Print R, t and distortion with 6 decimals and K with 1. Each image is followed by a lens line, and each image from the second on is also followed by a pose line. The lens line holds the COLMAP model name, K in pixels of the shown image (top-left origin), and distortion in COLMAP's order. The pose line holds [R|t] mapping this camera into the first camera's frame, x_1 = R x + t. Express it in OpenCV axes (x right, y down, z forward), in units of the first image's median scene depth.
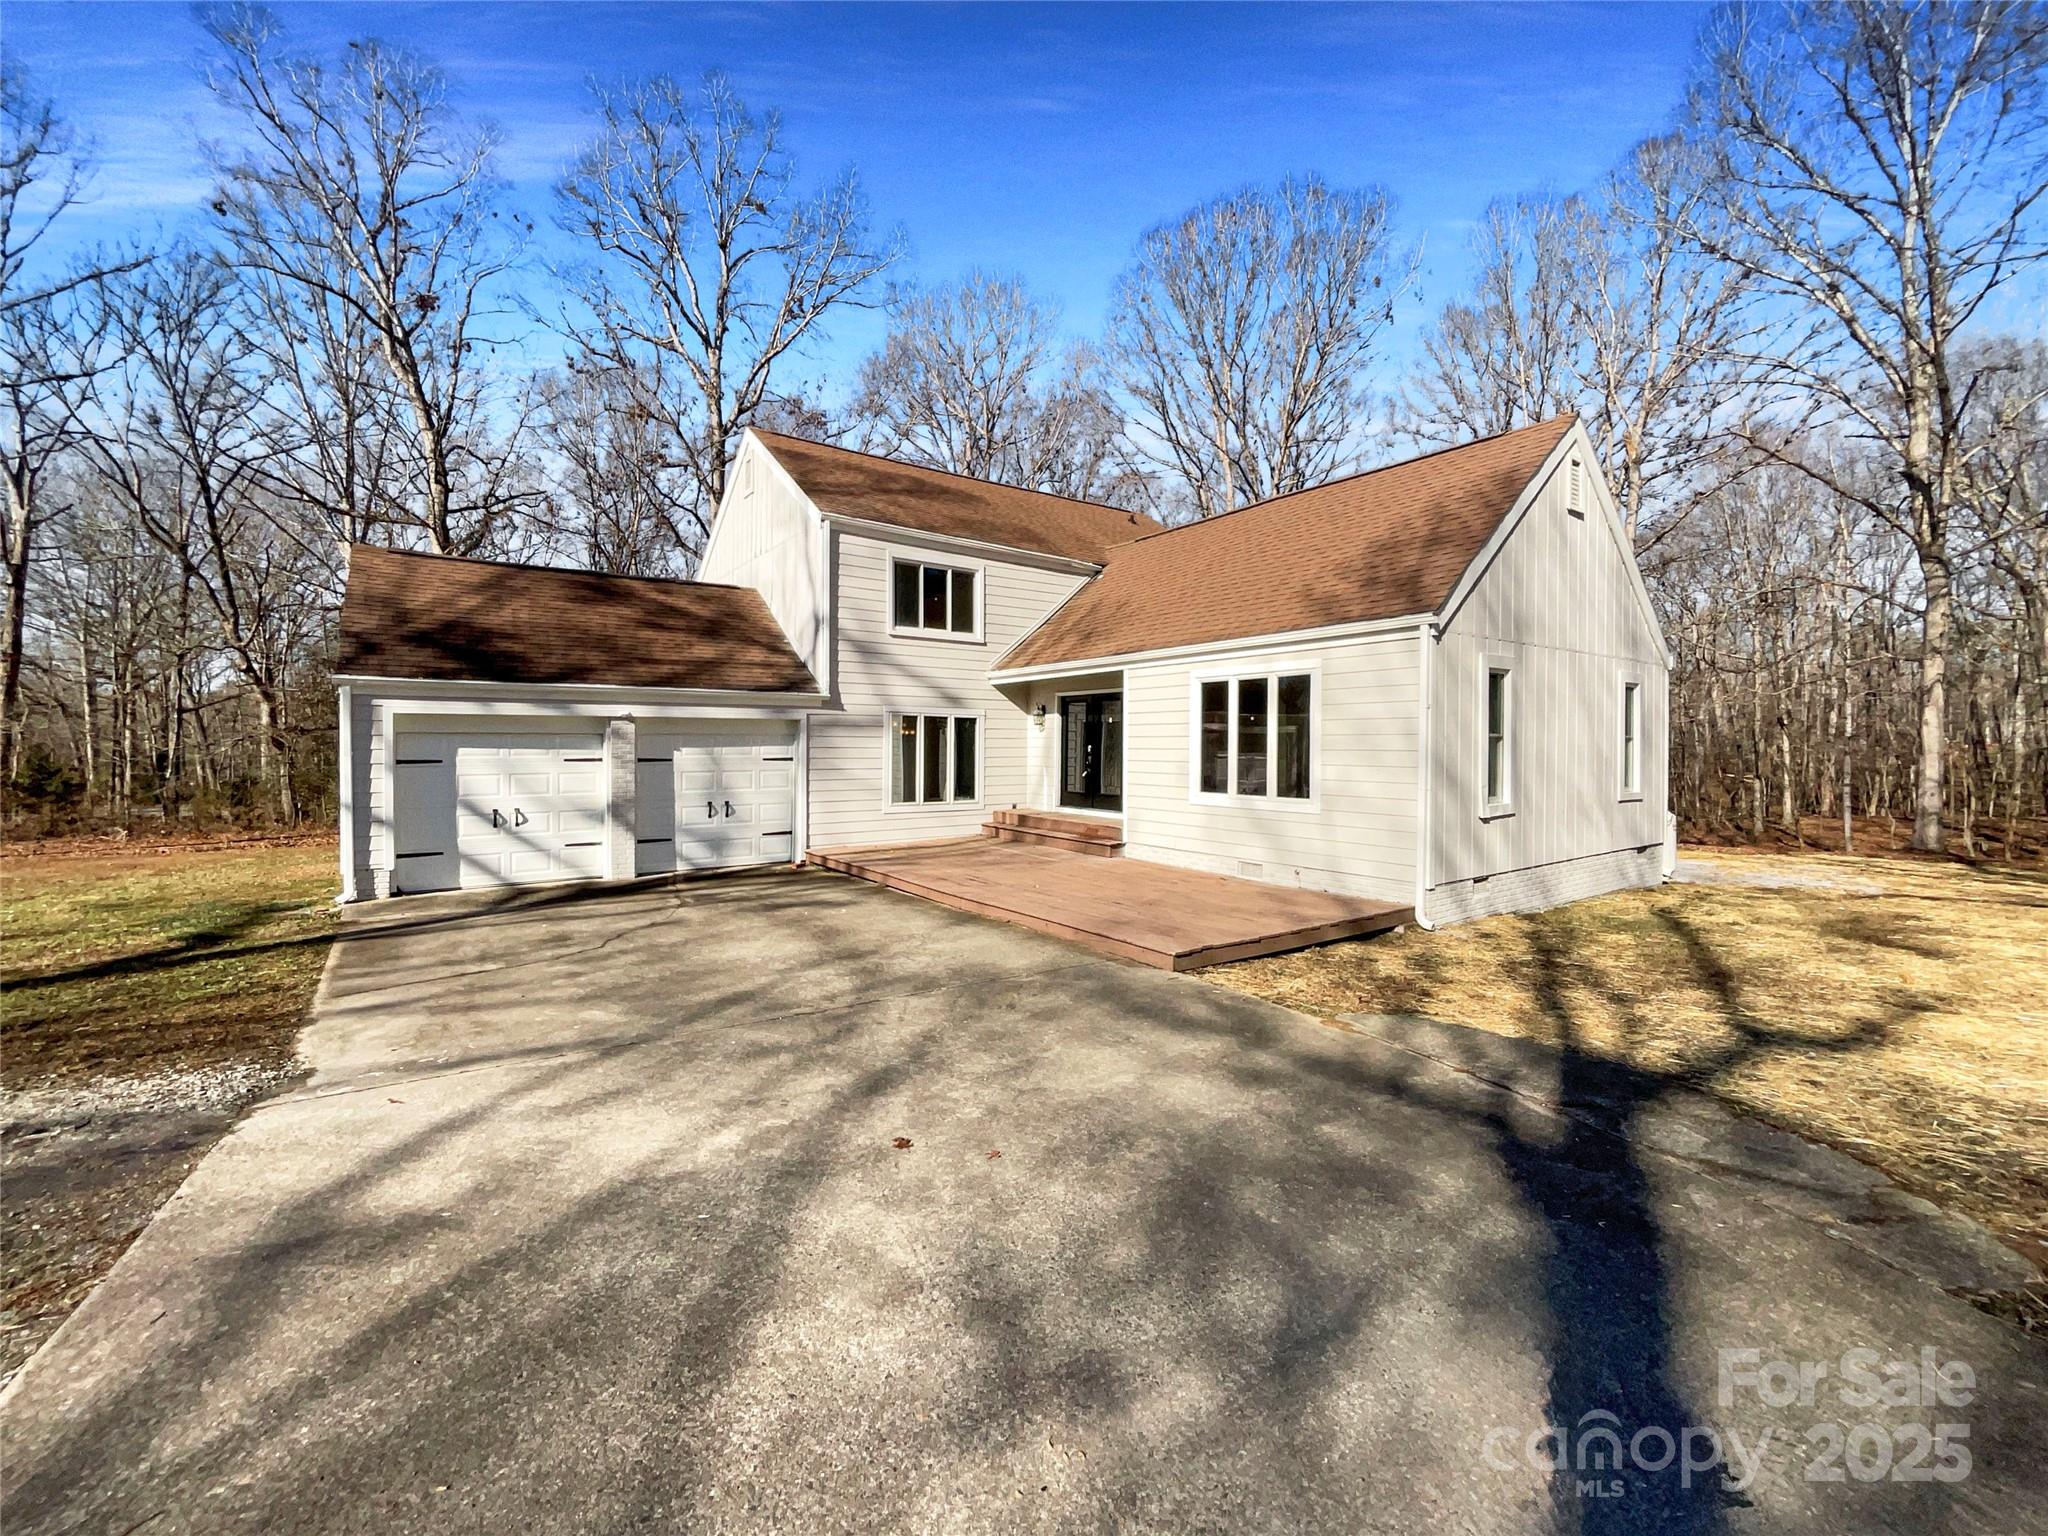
lens RADIAL K [[834.5, 0, 1034.4], [0, 834.5, 759.5], [0, 0, 1]] dist [0.000000, -0.000319]
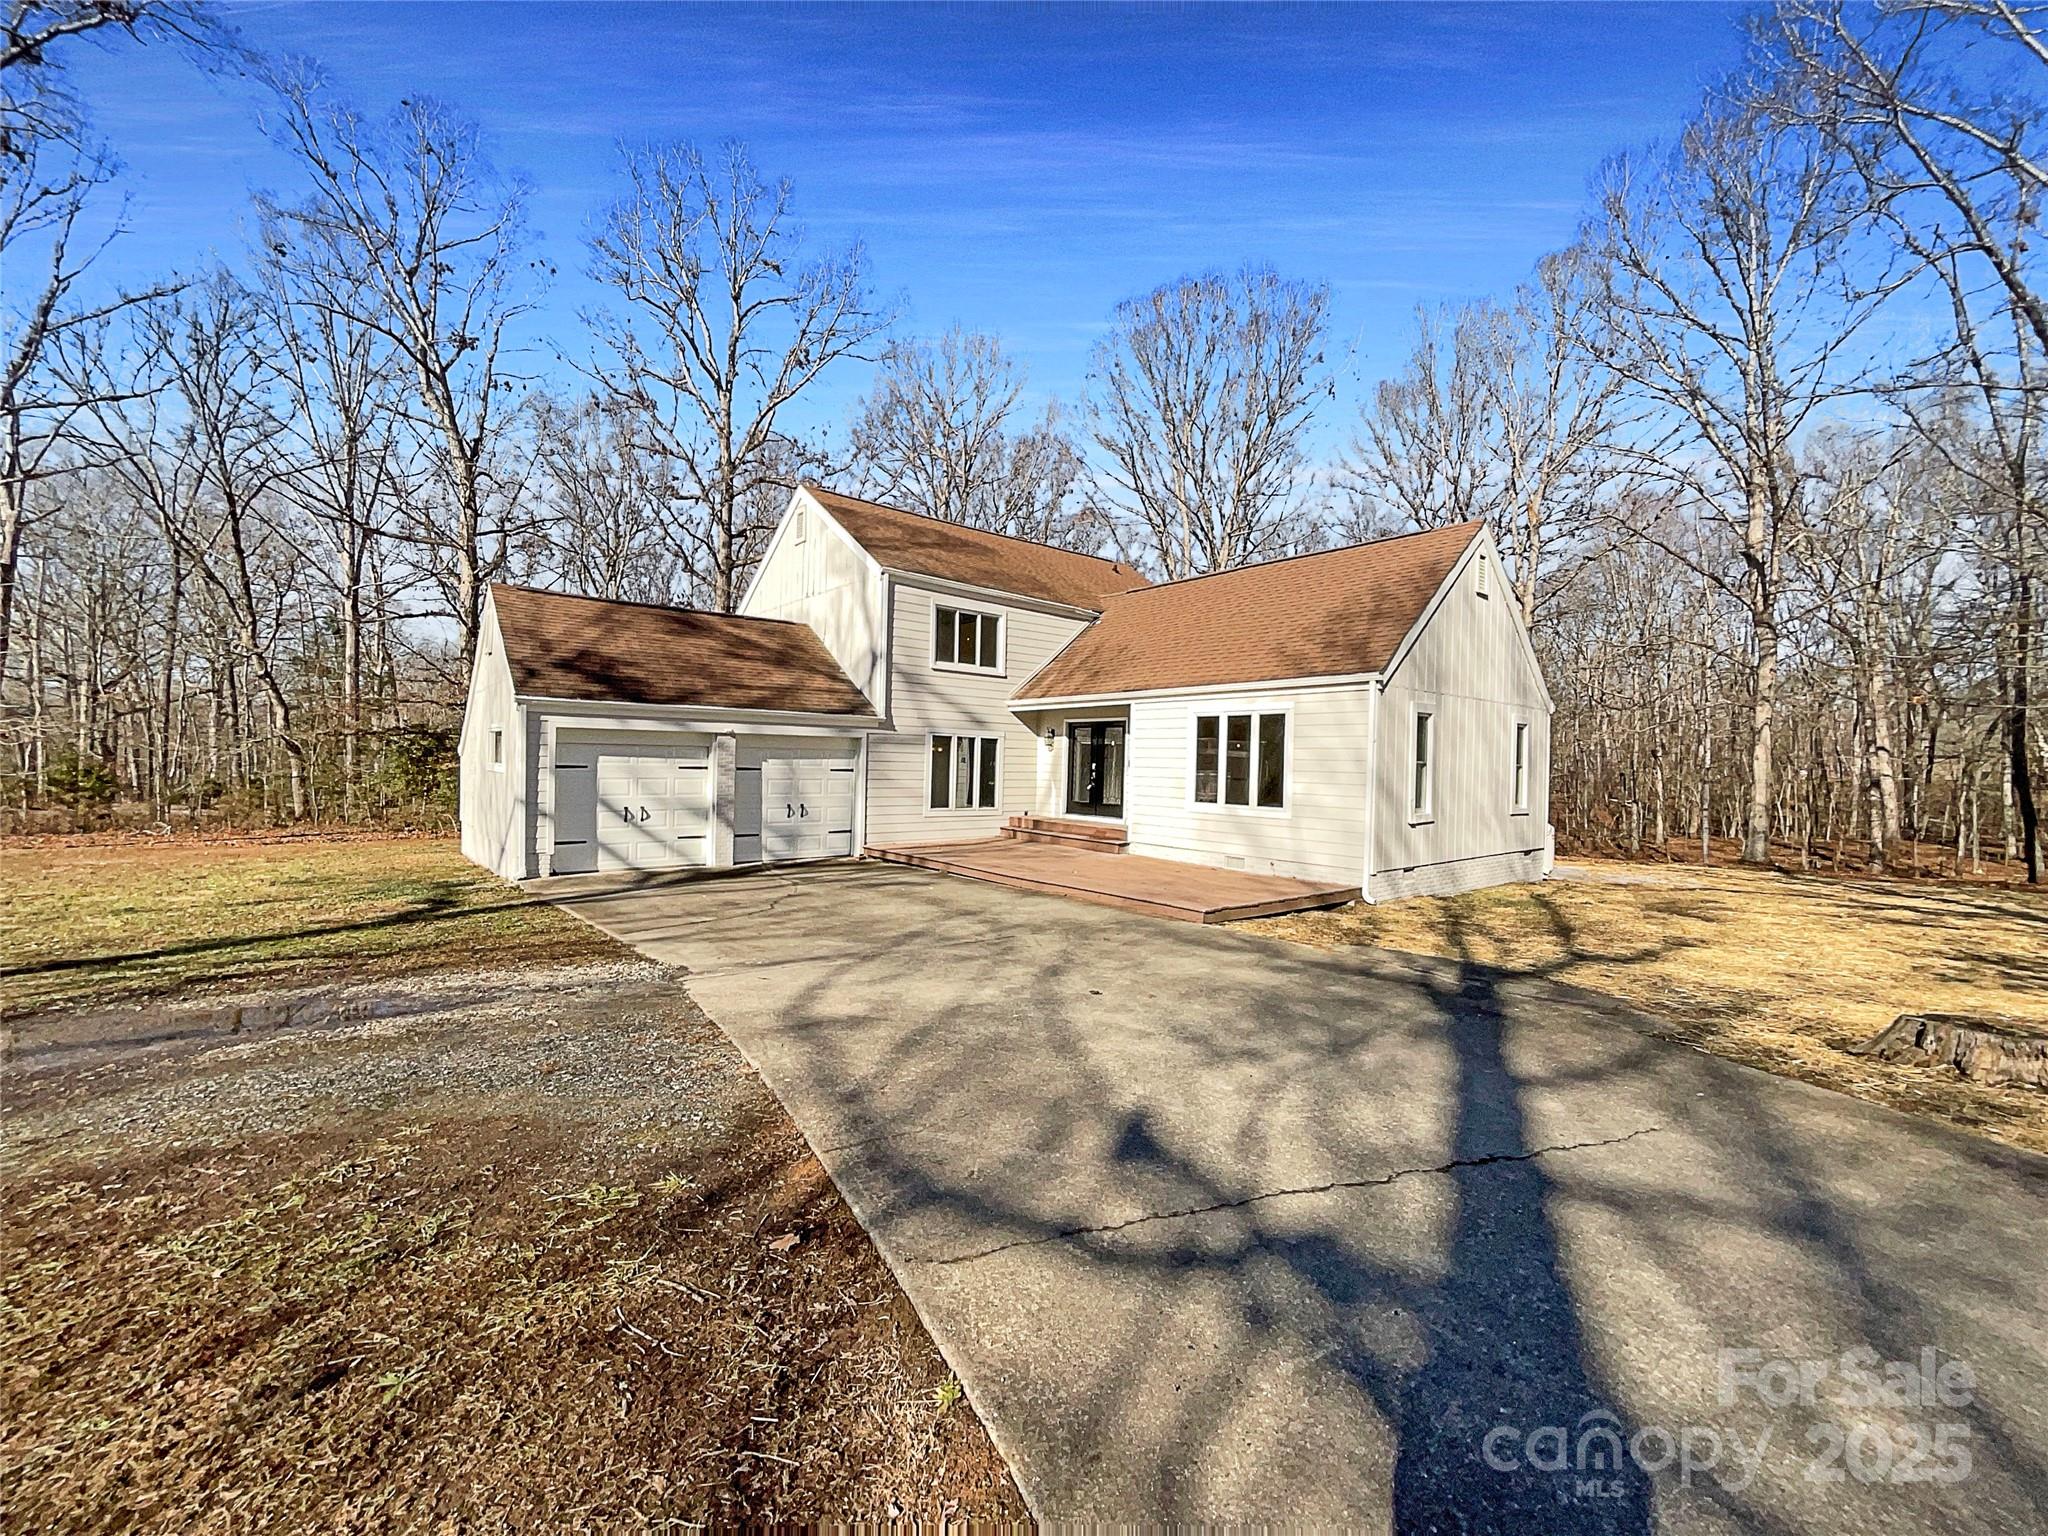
lens RADIAL K [[834.5, 0, 1013.5], [0, 834.5, 773.9], [0, 0, 1]] dist [0.000000, -0.000319]
pose [[0.997921, 0.018704, 0.061674, -0.132205], [-0.018613, 0.999825, -0.002049, 0.002913], [-0.061702, 0.000896, 0.998094, -0.216934]]
